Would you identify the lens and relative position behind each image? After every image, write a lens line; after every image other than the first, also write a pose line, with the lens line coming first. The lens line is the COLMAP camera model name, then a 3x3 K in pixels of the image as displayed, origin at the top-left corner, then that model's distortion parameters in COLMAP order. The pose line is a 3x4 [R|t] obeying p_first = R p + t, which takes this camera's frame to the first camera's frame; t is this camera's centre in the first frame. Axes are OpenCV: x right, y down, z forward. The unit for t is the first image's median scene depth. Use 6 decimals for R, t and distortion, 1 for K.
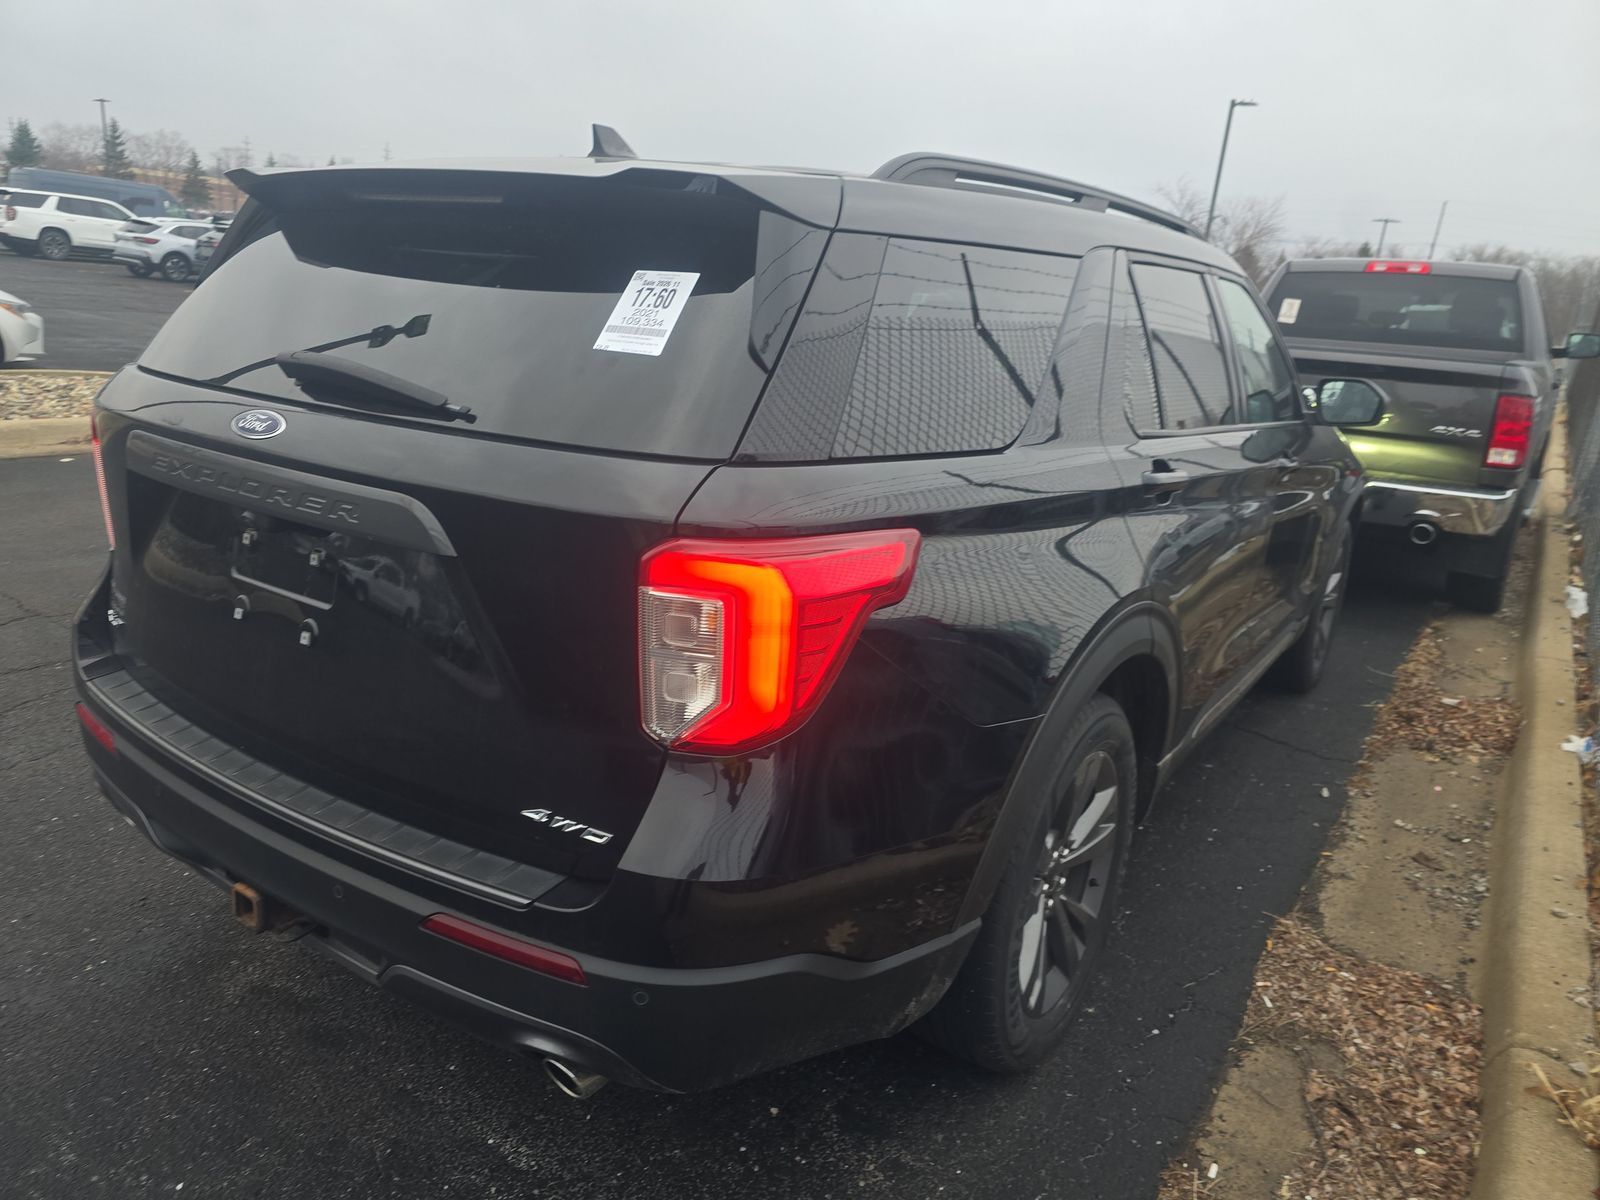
lens RADIAL K [[1065.9, 0, 800.0], [0, 1065.9, 600.0], [0, 0, 1]] dist [0.051251, -0.057469]
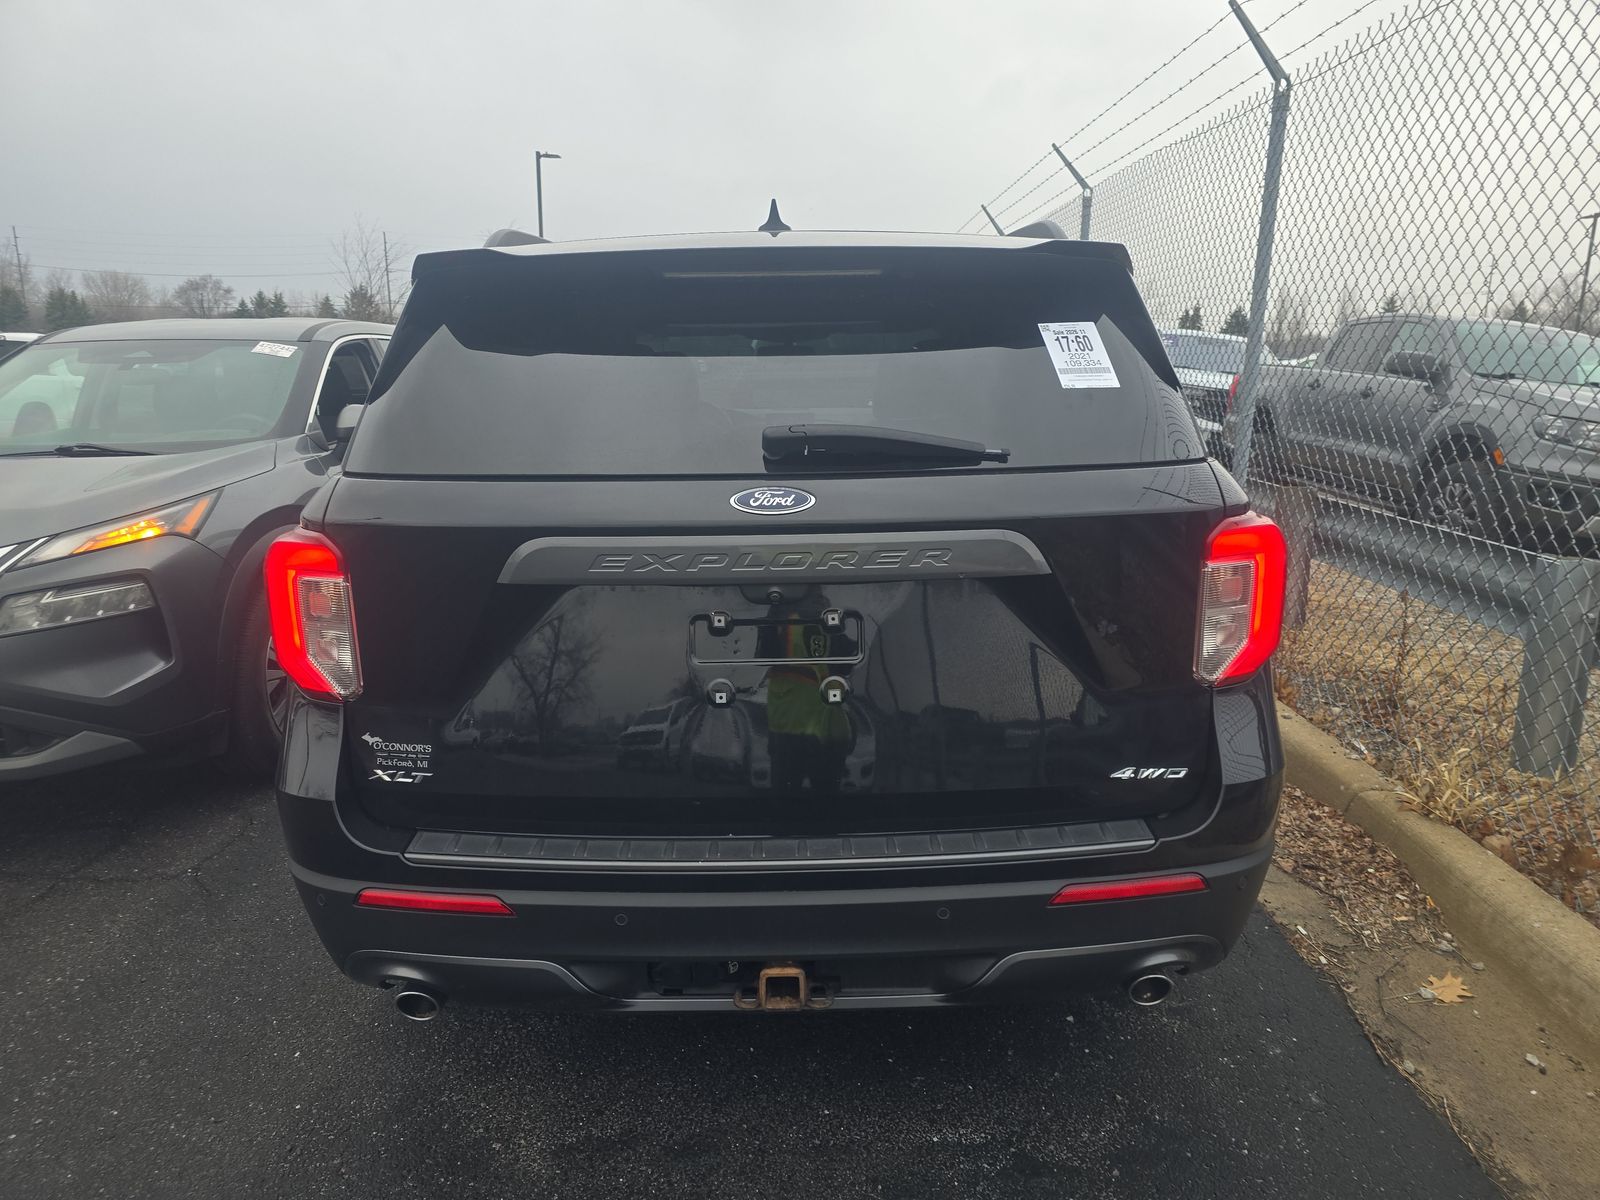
lens RADIAL K [[1065.9, 0, 800.0], [0, 1065.9, 600.0], [0, 0, 1]] dist [0.051251, -0.057469]
pose [[0.825515, -0.203887, 0.526264, -1.030651], [0.223568, 0.974320, 0.026779, -0.092574], [-0.518210, 0.095549, 0.849899, 0.136398]]
